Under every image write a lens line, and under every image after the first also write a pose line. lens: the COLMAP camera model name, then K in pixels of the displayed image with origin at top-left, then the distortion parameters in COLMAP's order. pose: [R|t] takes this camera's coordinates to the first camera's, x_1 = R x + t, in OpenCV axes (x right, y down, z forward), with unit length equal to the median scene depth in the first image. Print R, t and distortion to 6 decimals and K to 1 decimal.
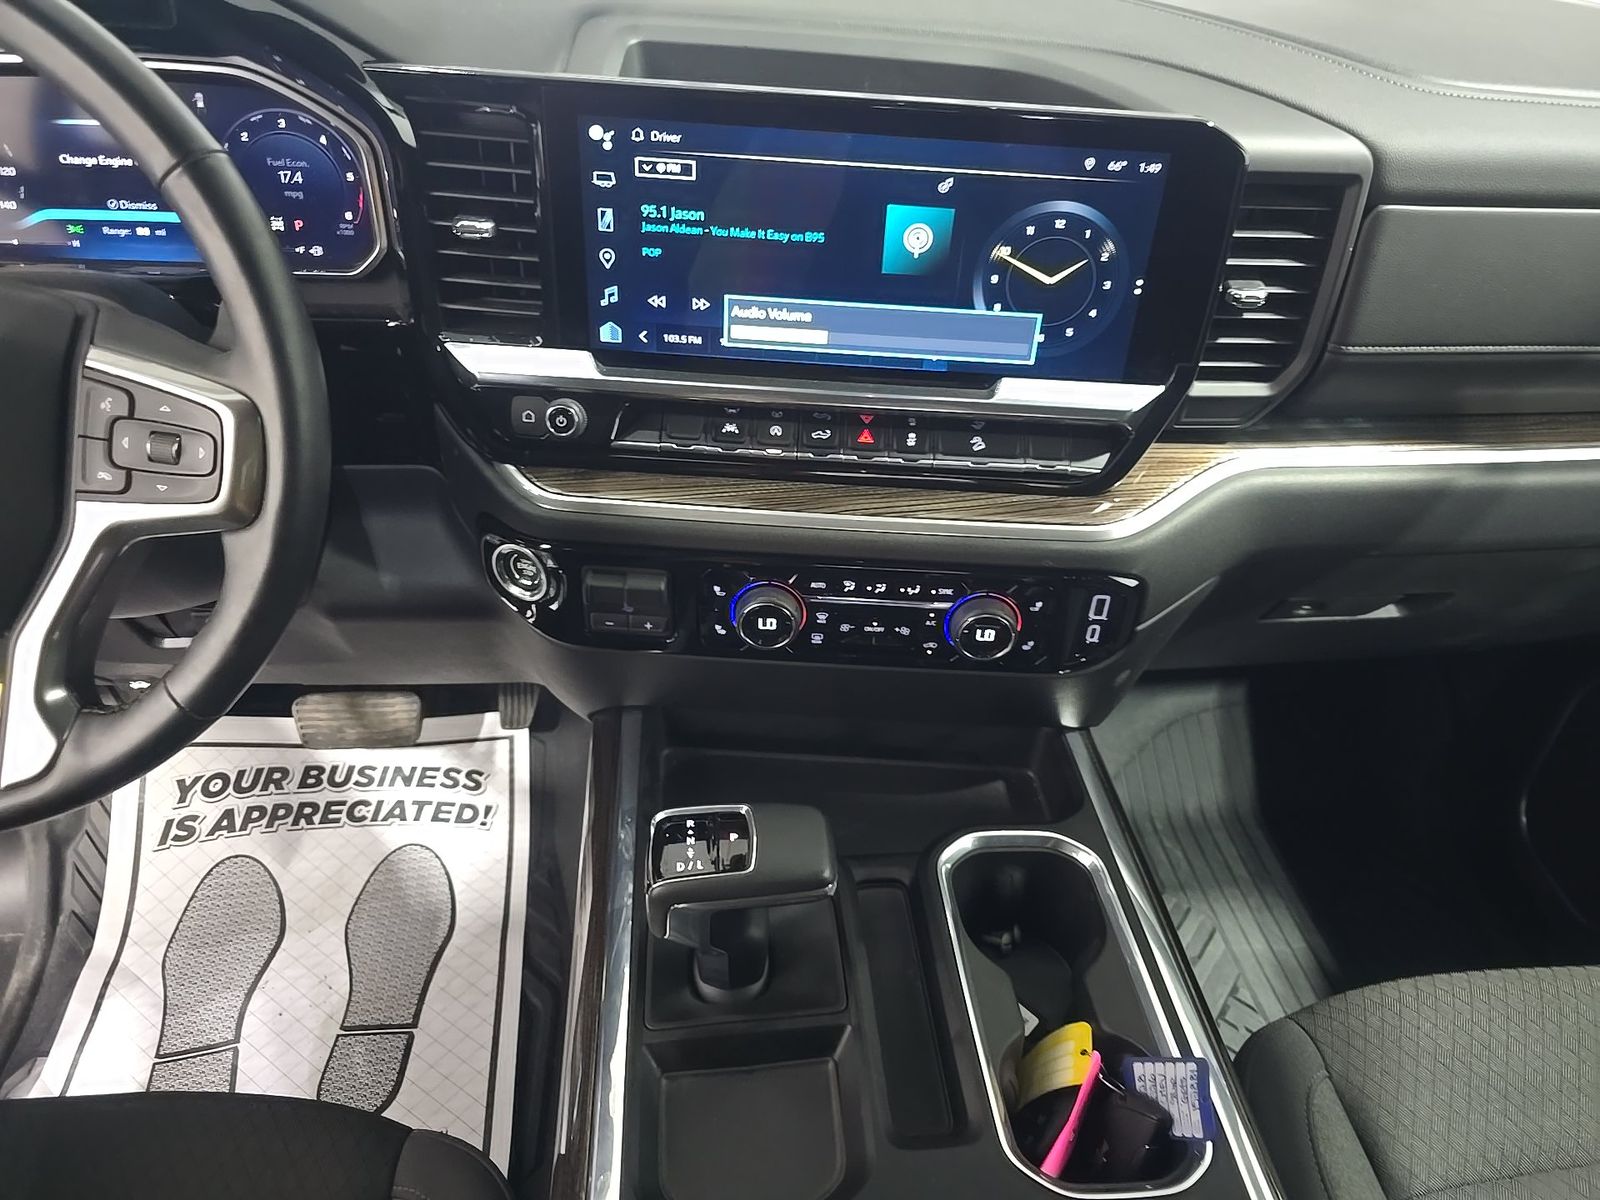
lens RADIAL K [[1085.3, 0, 795.7], [0, 1085.3, 613.1], [0, 0, 1]] dist [0.044812, -0.033176]
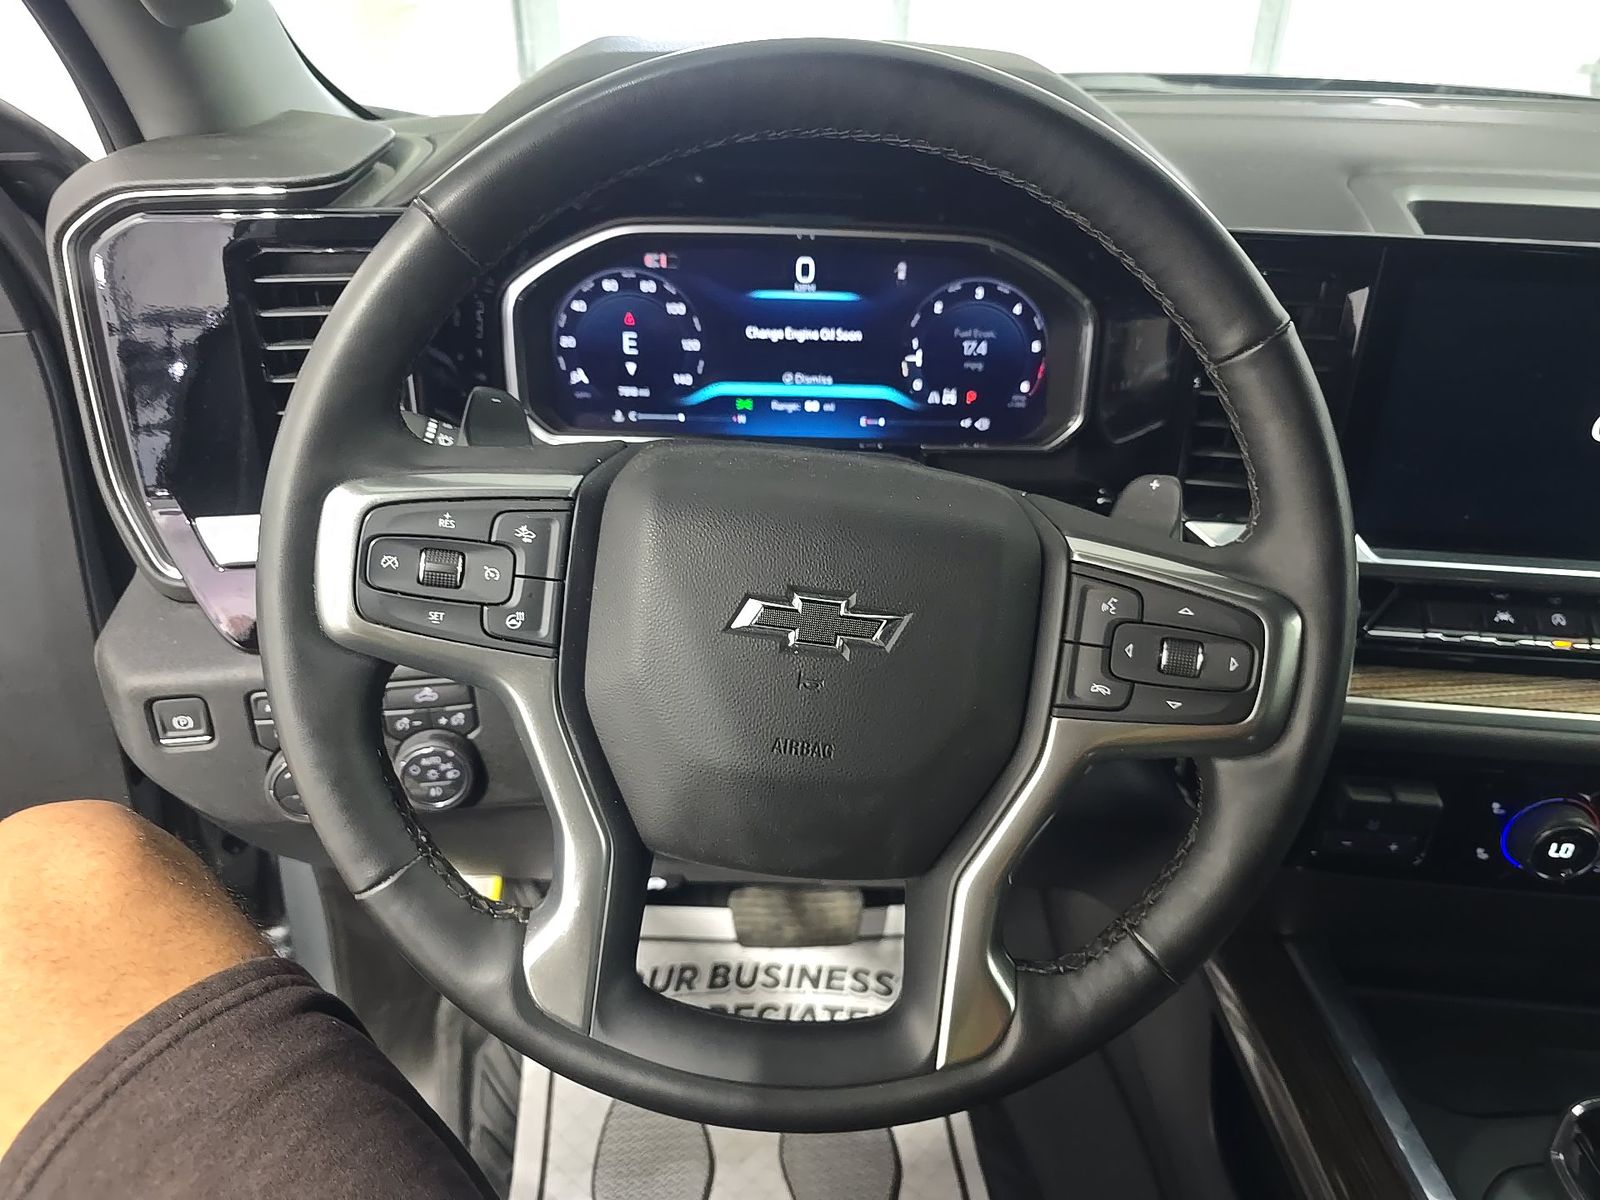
lens RADIAL K [[1085.3, 0, 838.4], [0, 1085.3, 637.0], [0, 0, 1]] dist [0.044812, -0.033176]
pose [[0.996950, 0.011914, -0.077125, -0.333204], [-0.021982, 0.991134, -0.131034, -0.019051], [0.074880, 0.132329, 0.988373, 0.070363]]
